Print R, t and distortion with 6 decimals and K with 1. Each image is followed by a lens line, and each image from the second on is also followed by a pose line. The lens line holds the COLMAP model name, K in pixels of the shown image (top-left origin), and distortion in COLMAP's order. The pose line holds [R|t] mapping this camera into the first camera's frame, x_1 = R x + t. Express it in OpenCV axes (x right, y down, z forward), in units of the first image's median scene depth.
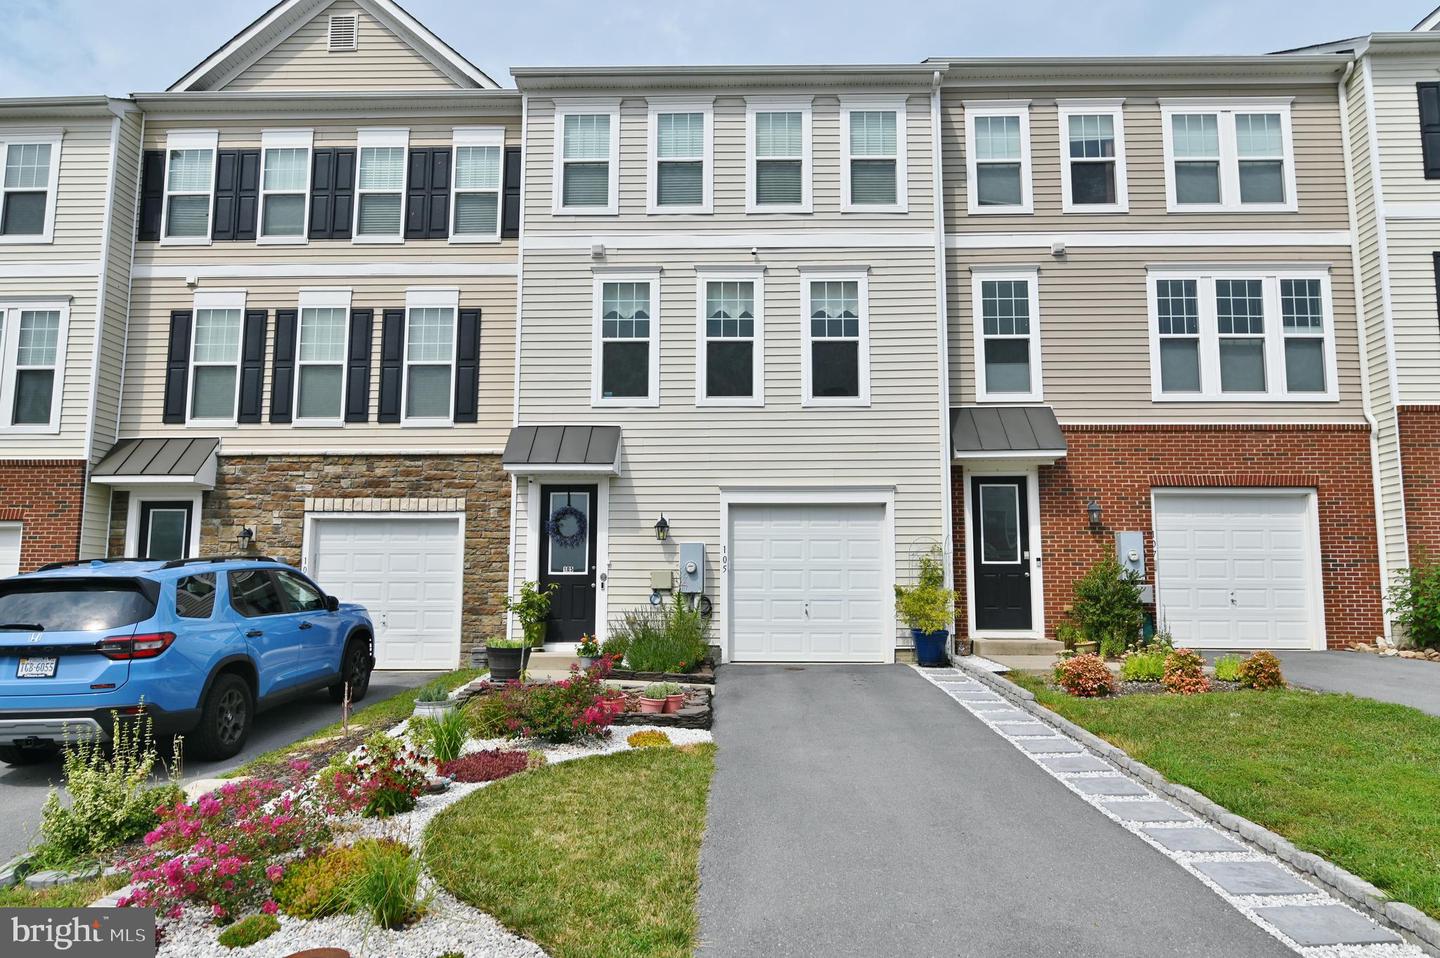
lens RADIAL K [[950.1, 0, 720.0], [0, 950.1, 479.0], [0, 0, 1]] dist [-0.002917, 0.000191]
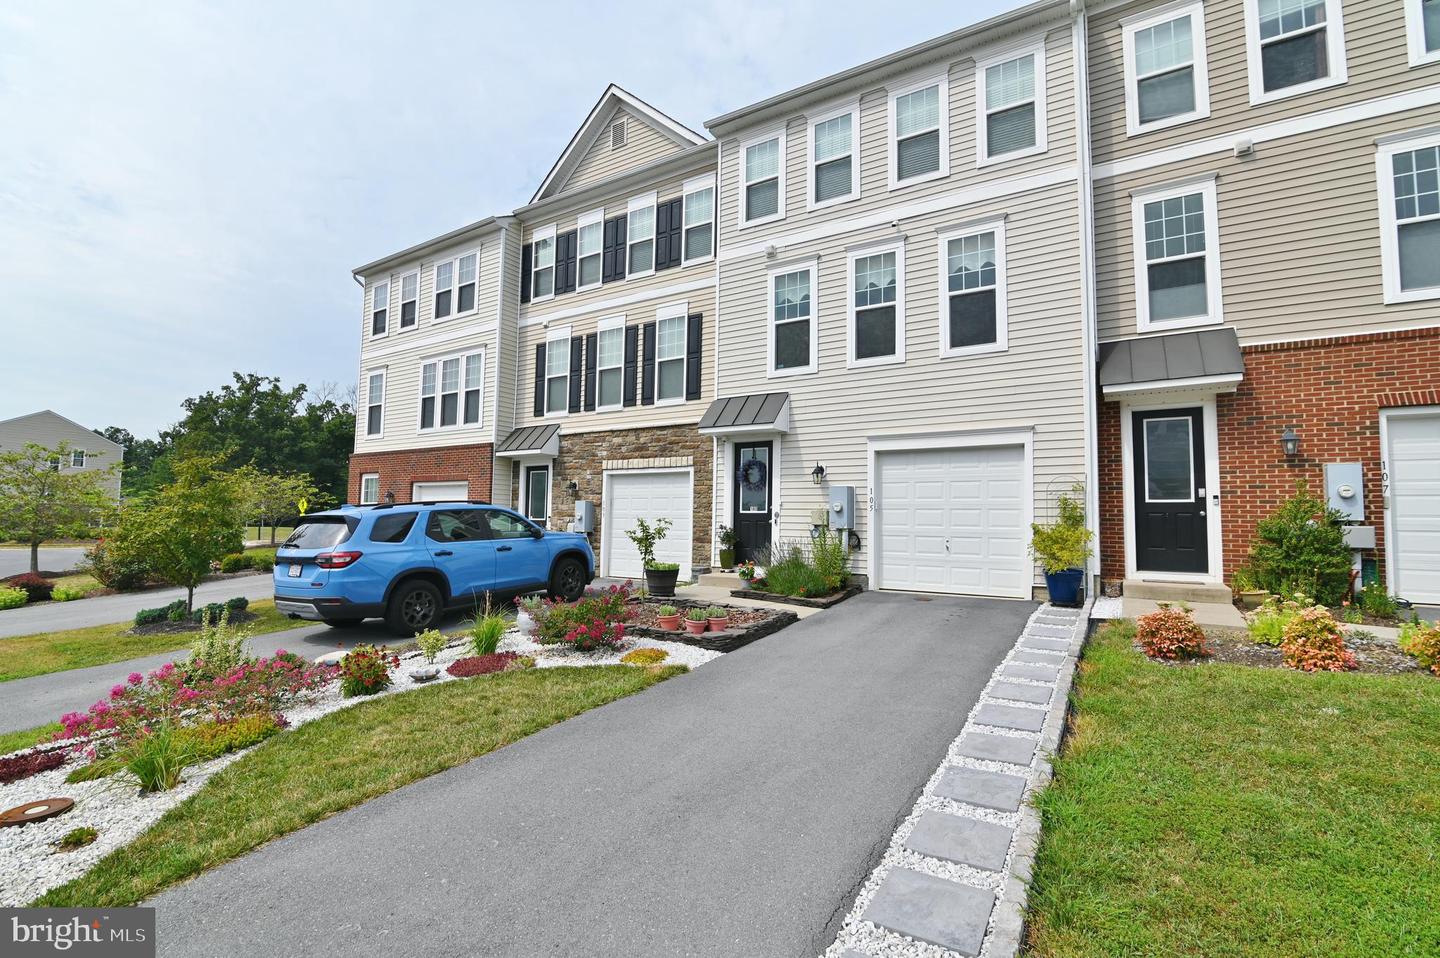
lens RADIAL K [[659.1, 0, 720.0], [0, 659.1, 479.0], [0, 0, 1]] dist [-0.018766, 0.001190]
pose [[0.858528, -0.024064, -0.512202, 0.244498], [0.050574, 0.998002, 0.037883, 0.019195], [0.510266, -0.058428, 0.858029, 0.216481]]
